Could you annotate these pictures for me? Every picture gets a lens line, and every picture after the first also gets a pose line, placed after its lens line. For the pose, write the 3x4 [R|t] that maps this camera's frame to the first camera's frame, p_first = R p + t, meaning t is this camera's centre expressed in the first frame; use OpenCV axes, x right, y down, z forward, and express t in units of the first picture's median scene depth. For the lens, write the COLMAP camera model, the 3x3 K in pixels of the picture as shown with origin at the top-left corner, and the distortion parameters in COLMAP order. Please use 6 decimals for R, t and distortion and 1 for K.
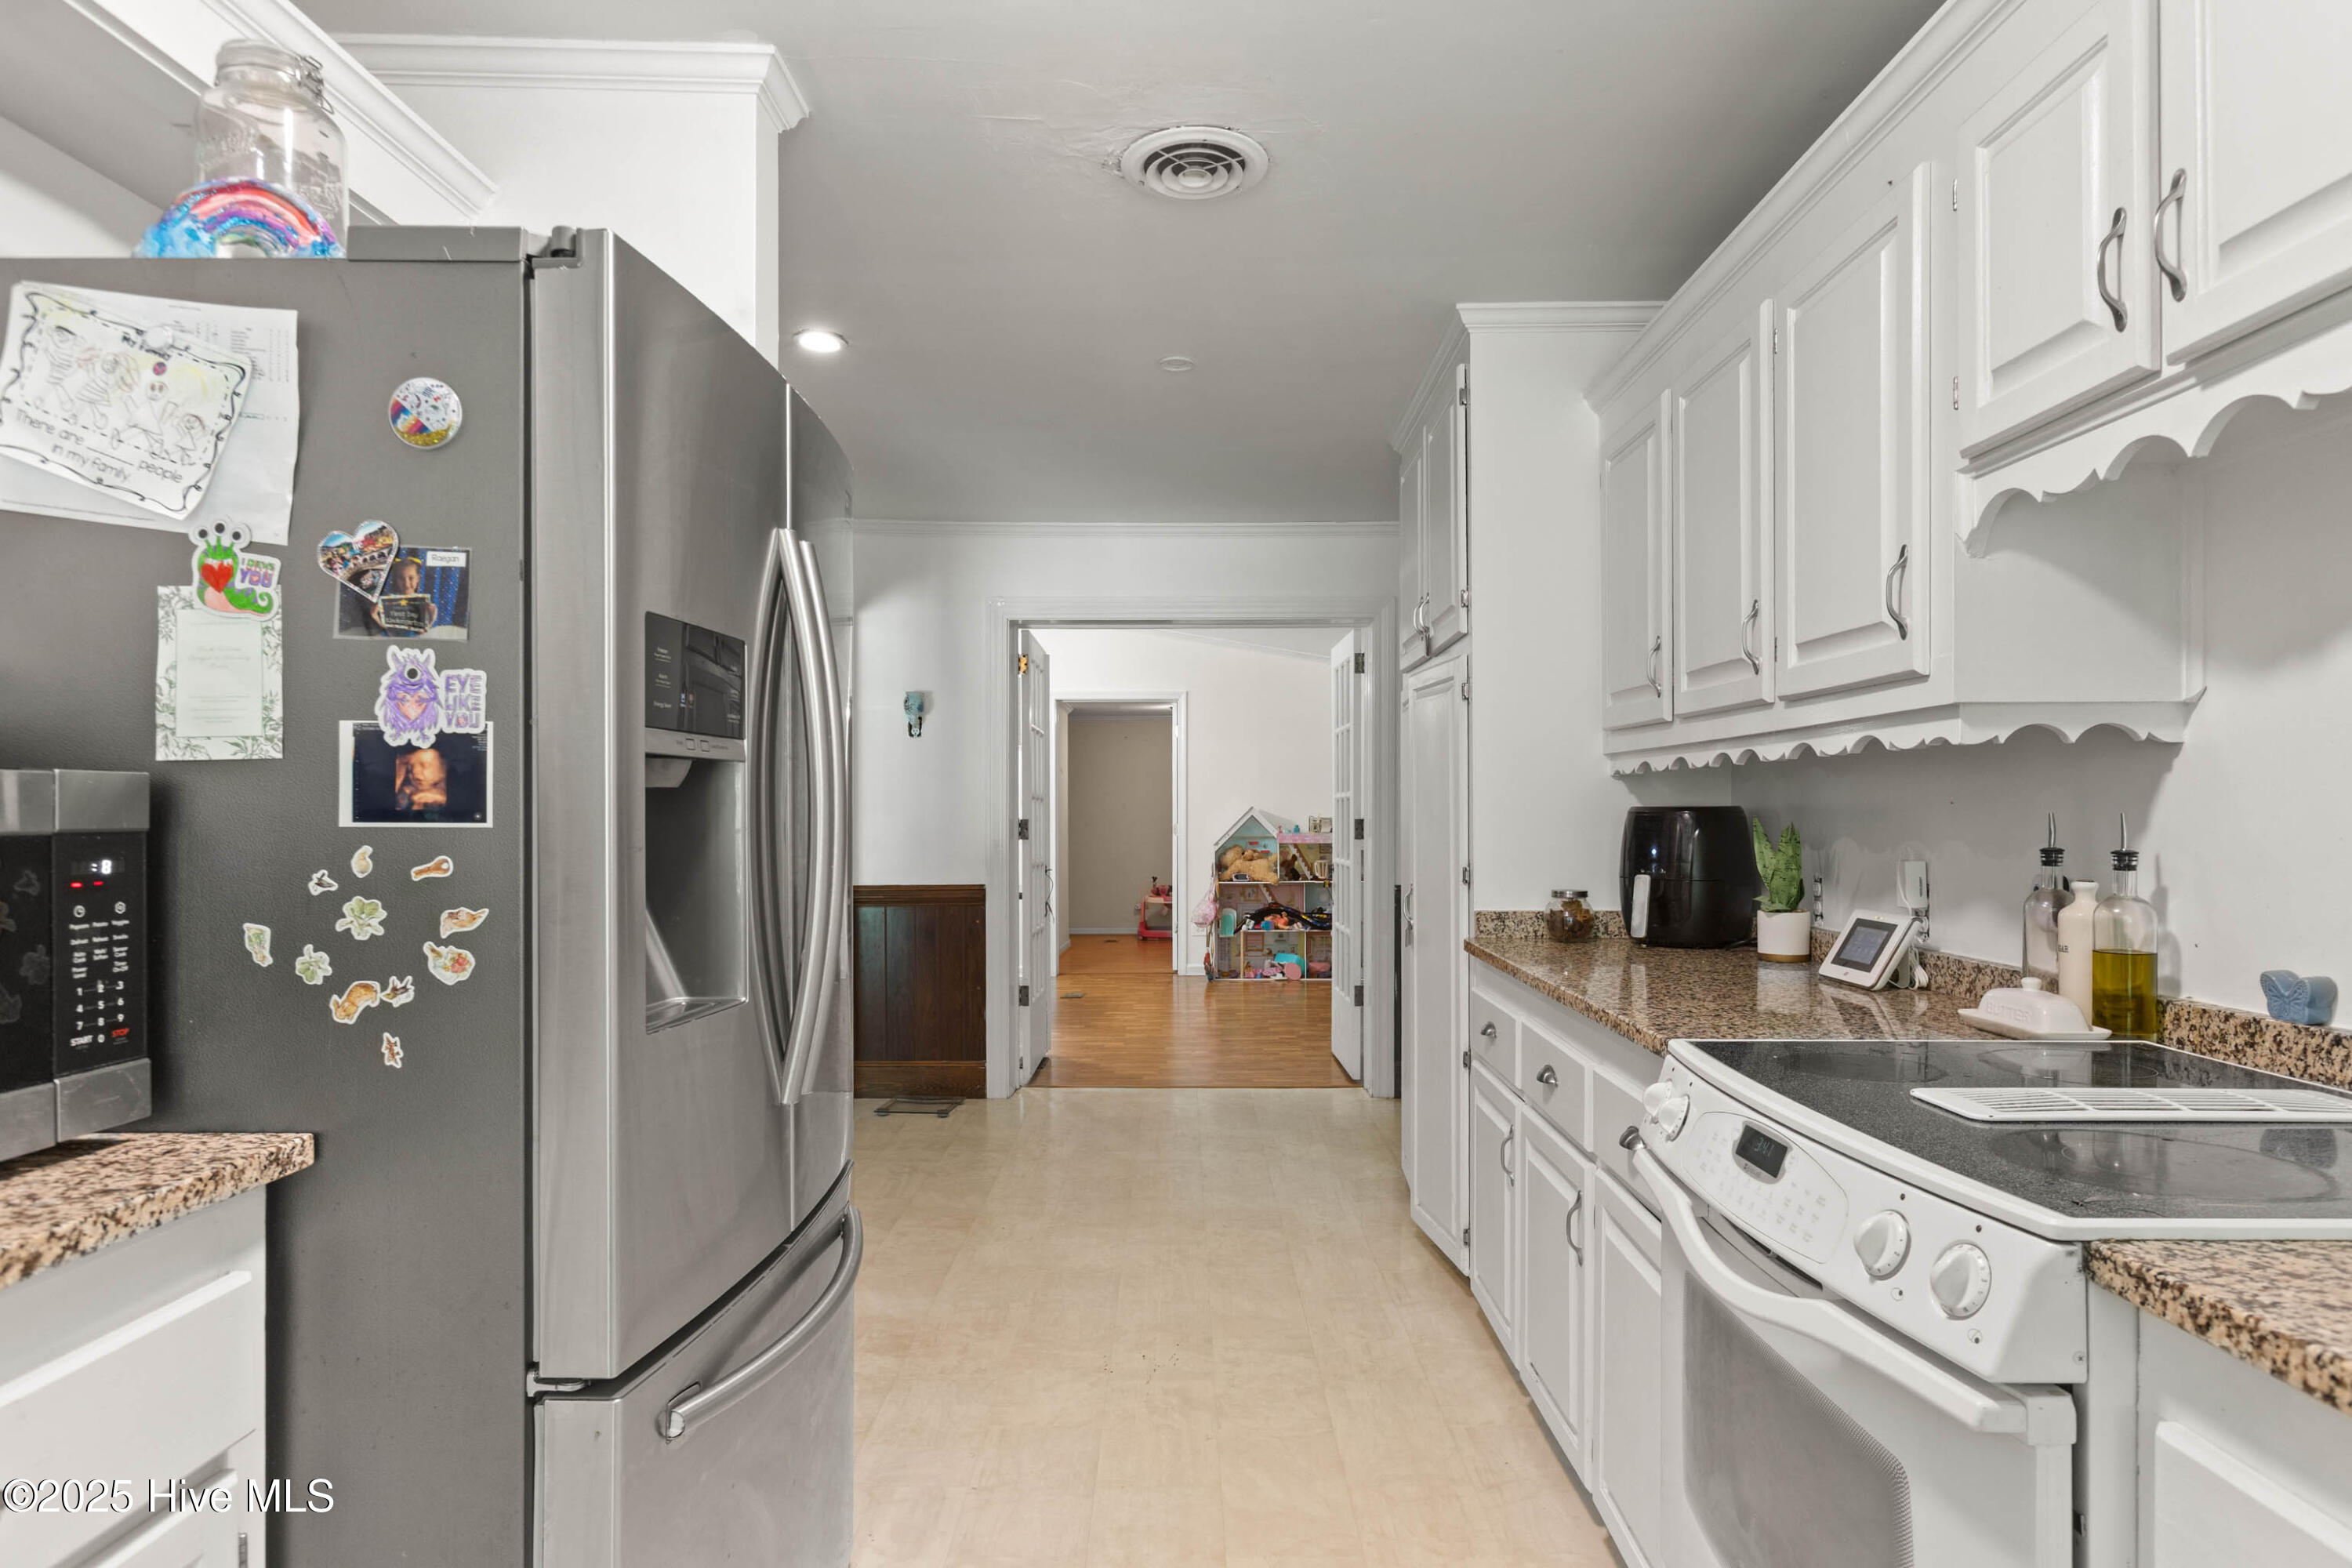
lens RADIAL K [[1435.2, 0, 1181.9], [0, 1435.2, 796.8], [0, 0, 1]] dist [-0.002136, -0.000214]
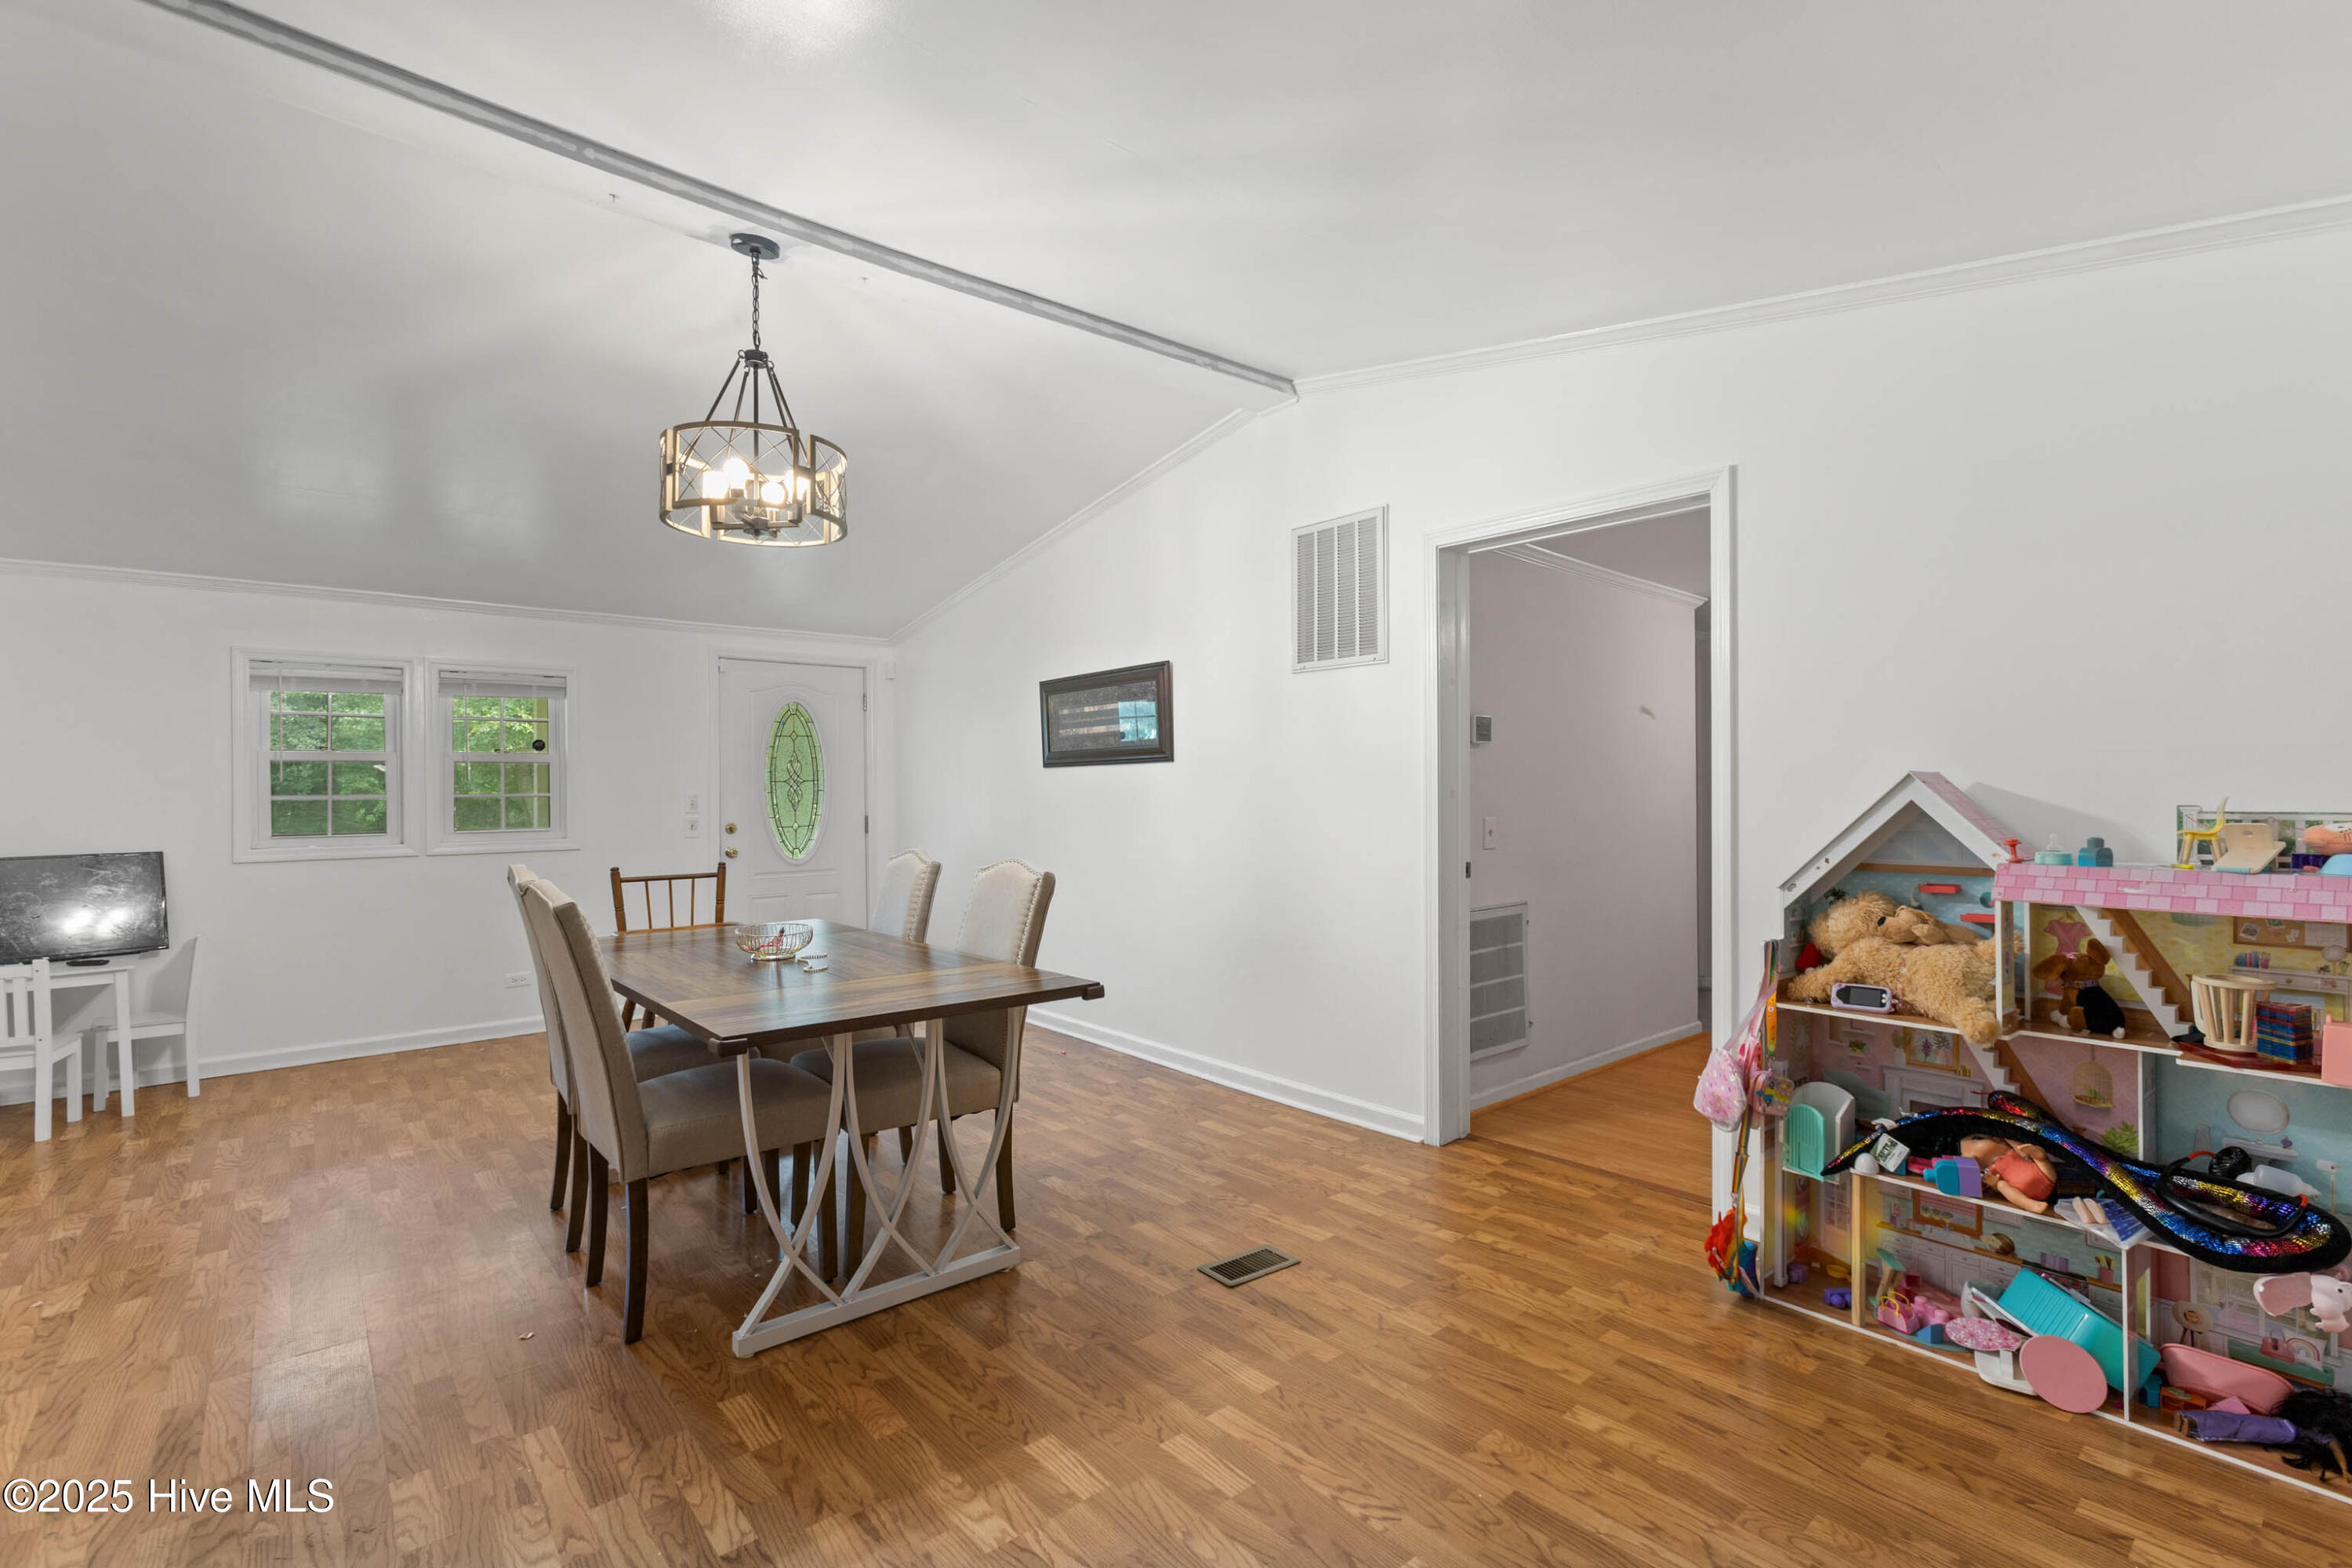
lens RADIAL K [[1071.7, 0, 1178.3], [0, 1071.7, 775.5], [0, 0, 1]] dist [0.003940, 0.000964]
pose [[0.658019, -0.004672, -0.752987, 0.119676], [0.010268, 0.999943, 0.002769, 0.005326], [0.752931, -0.009554, 0.658030, 0.728948]]
